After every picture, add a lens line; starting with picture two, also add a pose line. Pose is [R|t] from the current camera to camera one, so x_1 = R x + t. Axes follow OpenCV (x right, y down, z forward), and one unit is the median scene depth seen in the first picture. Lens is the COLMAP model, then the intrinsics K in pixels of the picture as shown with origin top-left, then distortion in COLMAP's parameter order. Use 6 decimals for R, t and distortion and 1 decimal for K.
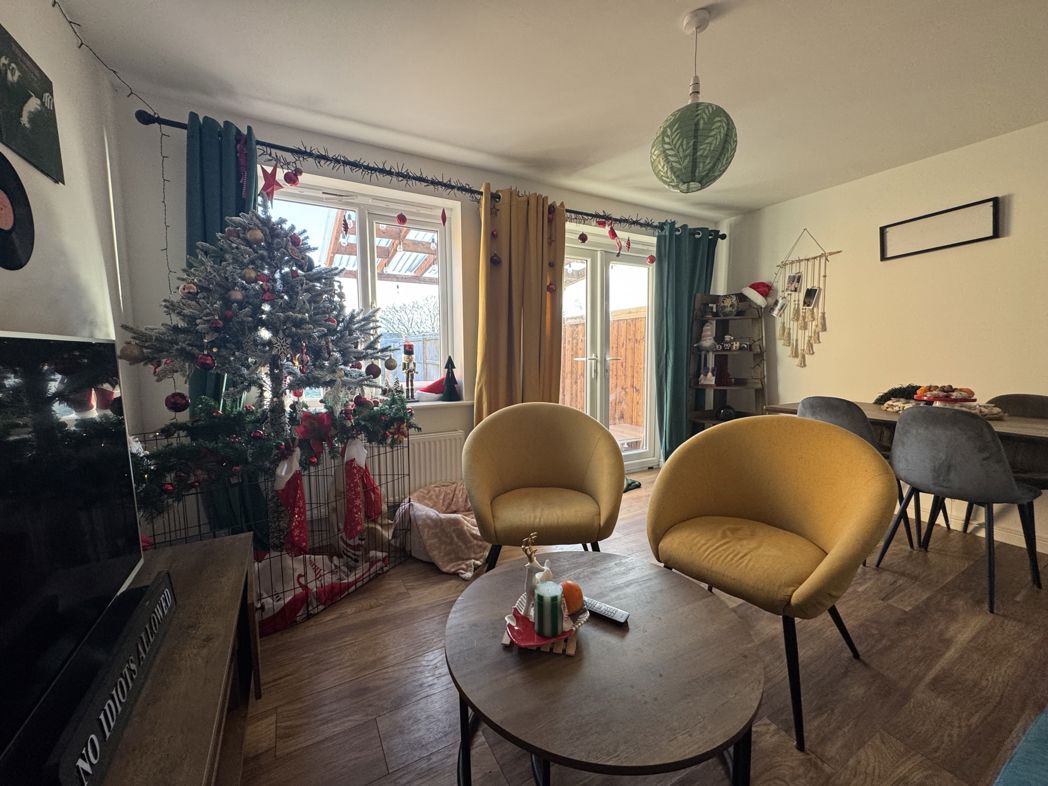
lens RADIAL K [[416.6, 0, 521.8], [0, 416.6, 397.1], [0, 0, 1]] dist [-0.004408, -0.000113]
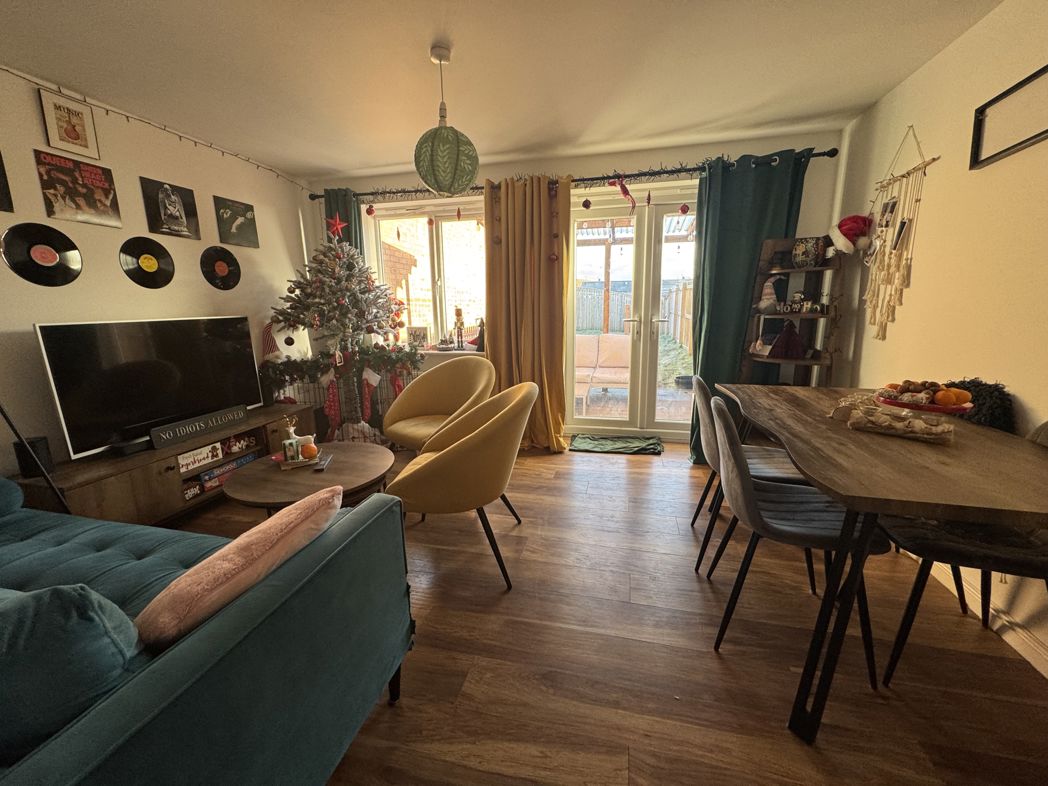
lens RADIAL K [[416.6, 0, 519.4], [0, 416.6, 392.3], [0, 0, 1]] dist [-0.004408, -0.000113]
pose [[0.733953, 0.135676, -0.665512, 0.757321], [-0.059526, 0.988924, 0.135961, -0.047198], [0.676587, -0.060174, 0.733900, 0.091121]]
